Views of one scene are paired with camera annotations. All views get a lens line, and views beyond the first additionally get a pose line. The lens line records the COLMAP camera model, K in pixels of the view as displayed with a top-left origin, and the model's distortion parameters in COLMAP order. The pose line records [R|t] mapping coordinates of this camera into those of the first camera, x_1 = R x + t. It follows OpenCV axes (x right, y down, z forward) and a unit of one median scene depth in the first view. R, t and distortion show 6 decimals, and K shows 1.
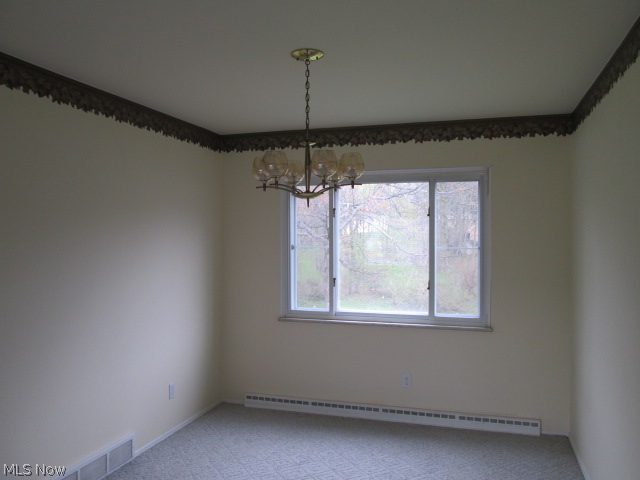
lens RADIAL K [[537.1, 0, 319.7], [0, 537.1, 231.5], [0, 0, 1]] dist [-0.031414, 0.000992]
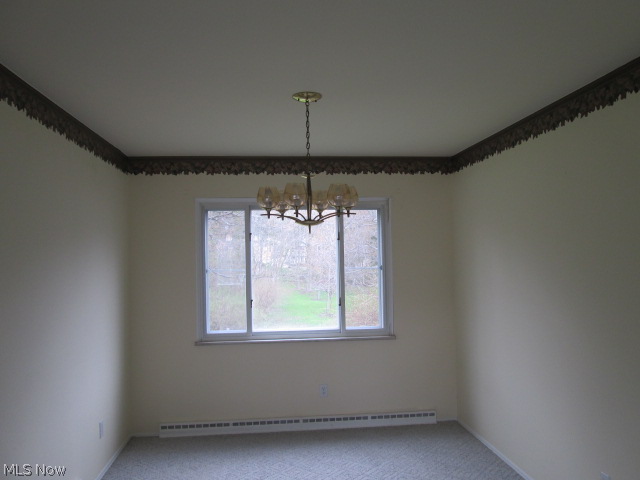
lens RADIAL K [[517.9, 0, 320.0], [0, 517.9, 240.0], [0, 0, 1]] dist [-0.028065, -0.000657]
pose [[0.918268, -0.000185, 0.395959, -0.269530], [0.016193, 0.999181, -0.037087, 0.011110], [-0.395628, 0.040467, 0.917519, 0.023243]]
